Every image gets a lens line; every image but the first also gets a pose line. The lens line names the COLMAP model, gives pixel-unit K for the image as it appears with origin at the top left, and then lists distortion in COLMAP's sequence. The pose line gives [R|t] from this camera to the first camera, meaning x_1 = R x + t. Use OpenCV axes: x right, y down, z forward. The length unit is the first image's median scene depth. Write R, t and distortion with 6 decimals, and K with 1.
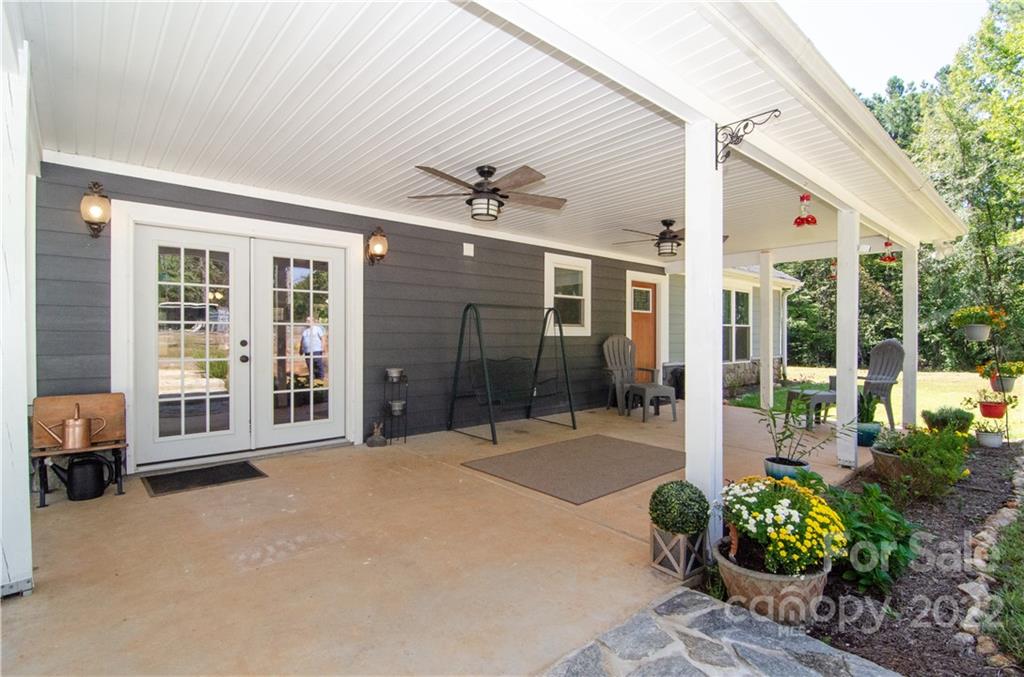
lens RADIAL K [[492.1, 0, 511.1], [0, 492.1, 339.8], [0, 0, 1]] dist [-0.014241, -0.006307]
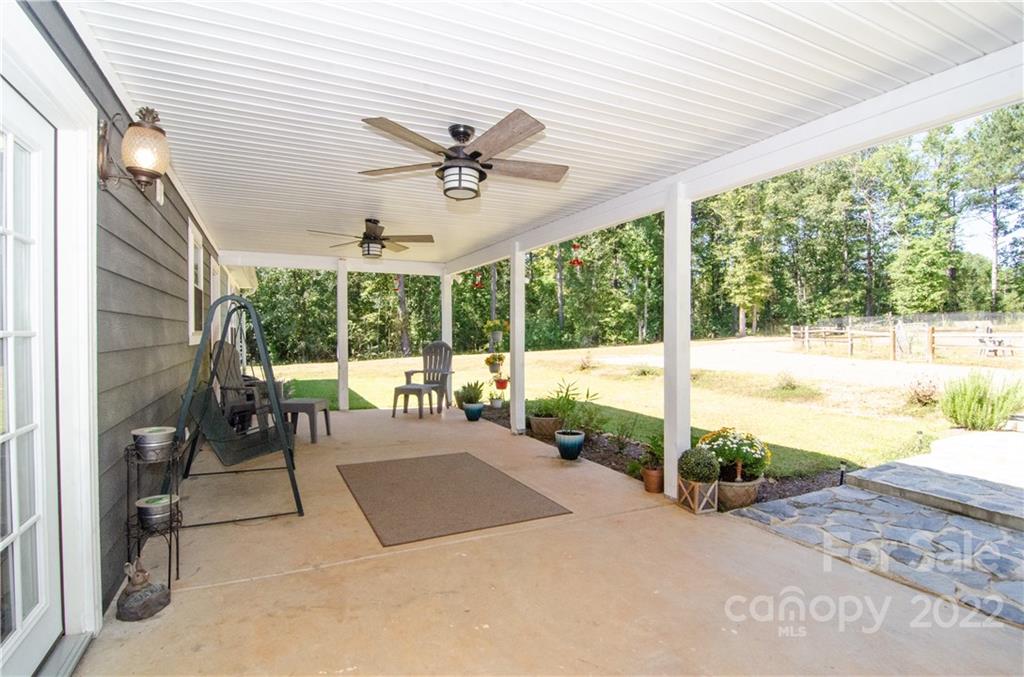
lens RADIAL K [[492.1, 0, 508.8], [0, 492.1, 335.0], [0, 0, 1]] dist [-0.014241, -0.006307]
pose [[0.265761, -0.003486, 0.964033, -0.853592], [0.006020, 0.999980, 0.001957, -0.035319], [-0.964020, 0.005284, 0.265777, 0.823466]]
